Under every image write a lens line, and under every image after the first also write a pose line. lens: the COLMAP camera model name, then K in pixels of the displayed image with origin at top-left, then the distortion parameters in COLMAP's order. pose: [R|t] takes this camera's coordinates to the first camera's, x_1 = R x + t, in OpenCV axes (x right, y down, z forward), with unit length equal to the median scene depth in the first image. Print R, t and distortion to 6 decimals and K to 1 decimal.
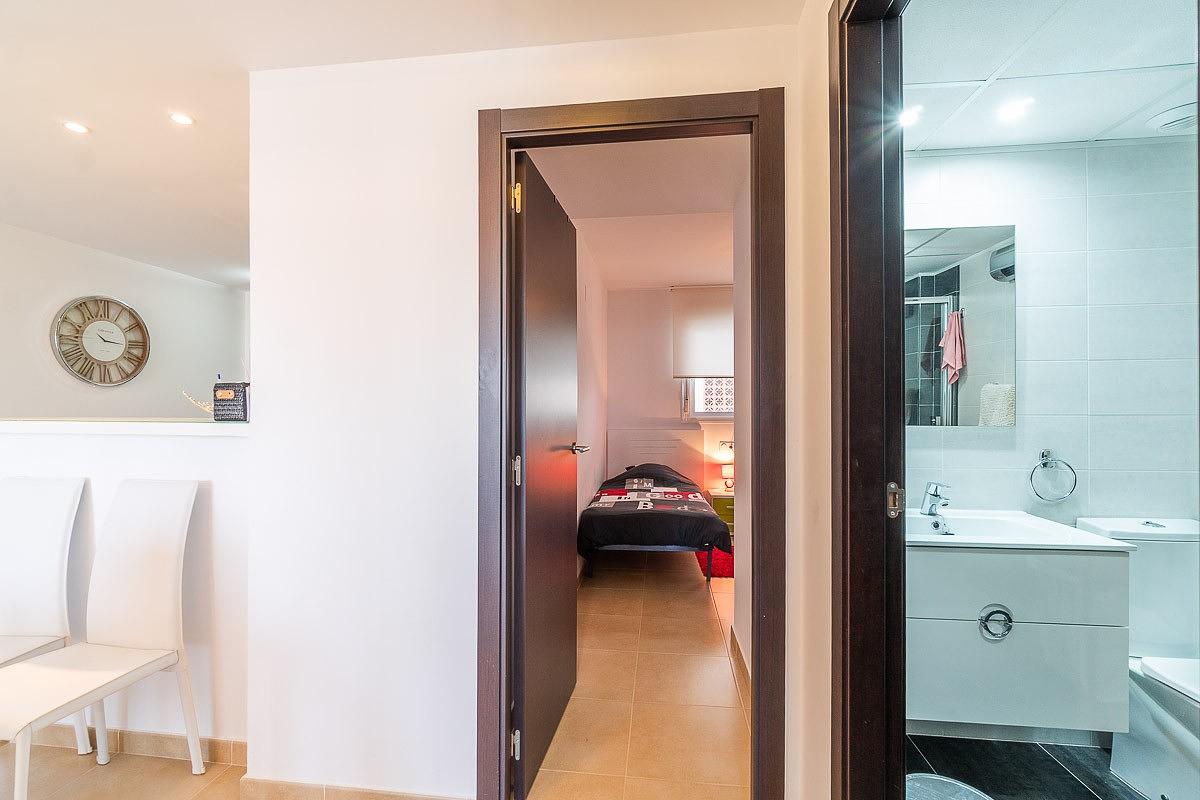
lens RADIAL K [[521.4, 0, 604.3], [0, 521.4, 406.0], [0, 0, 1]] dist [-0.001701, 0.001345]
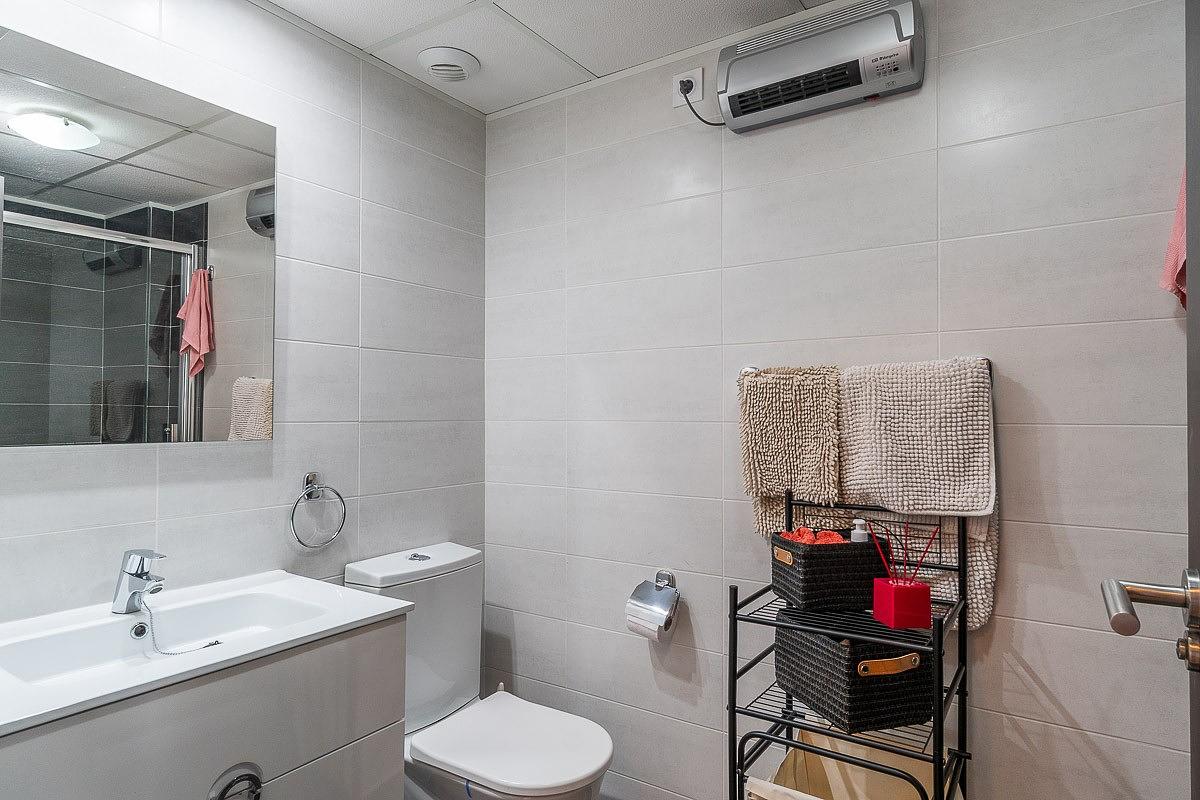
lens RADIAL K [[686.4, 0, 579.6], [0, 686.4, 409.0], [0, 0, 1]] dist [0.001189, -0.000467]
pose [[0.468973, 0.011290, 0.883140, 0.143629], [-0.010194, 0.999921, -0.007369, 0.003040], [-0.883154, -0.005546, 0.469051, 0.176943]]
